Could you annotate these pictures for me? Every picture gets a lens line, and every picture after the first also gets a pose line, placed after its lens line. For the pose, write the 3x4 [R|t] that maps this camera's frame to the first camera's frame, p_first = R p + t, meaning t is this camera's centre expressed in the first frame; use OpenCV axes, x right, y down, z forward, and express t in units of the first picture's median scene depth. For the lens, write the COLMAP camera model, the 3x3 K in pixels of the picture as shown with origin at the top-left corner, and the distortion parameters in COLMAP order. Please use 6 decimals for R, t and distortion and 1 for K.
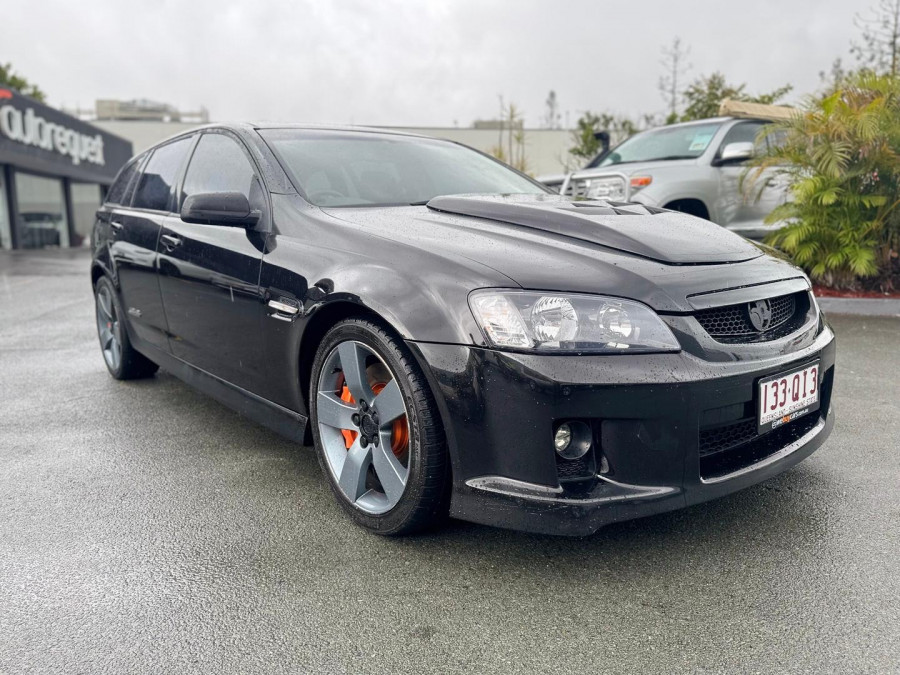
lens RADIAL K [[721.9, 0, 448.1], [0, 721.9, 341.4], [0, 0, 1]] dist [0.090411, -0.100805]
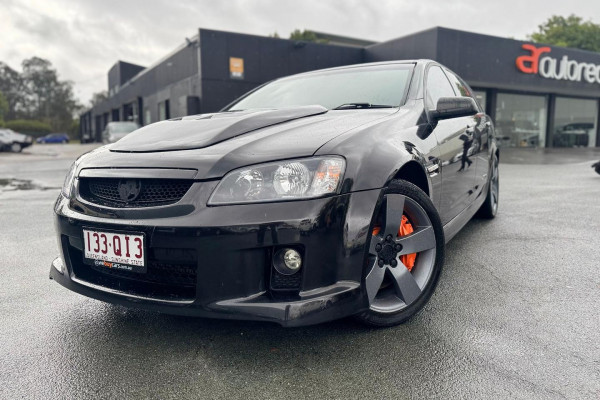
lens RADIAL K [[483.1, 0, 292.3], [0, 483.1, 197.9], [0, 0, 1]] dist [0.011220, -0.002672]
pose [[0.303204, 0.125313, -0.944650, 0.259222], [-0.147291, 0.985565, 0.083464, -0.026842], [0.941474, 0.113832, 0.317285, 0.186263]]
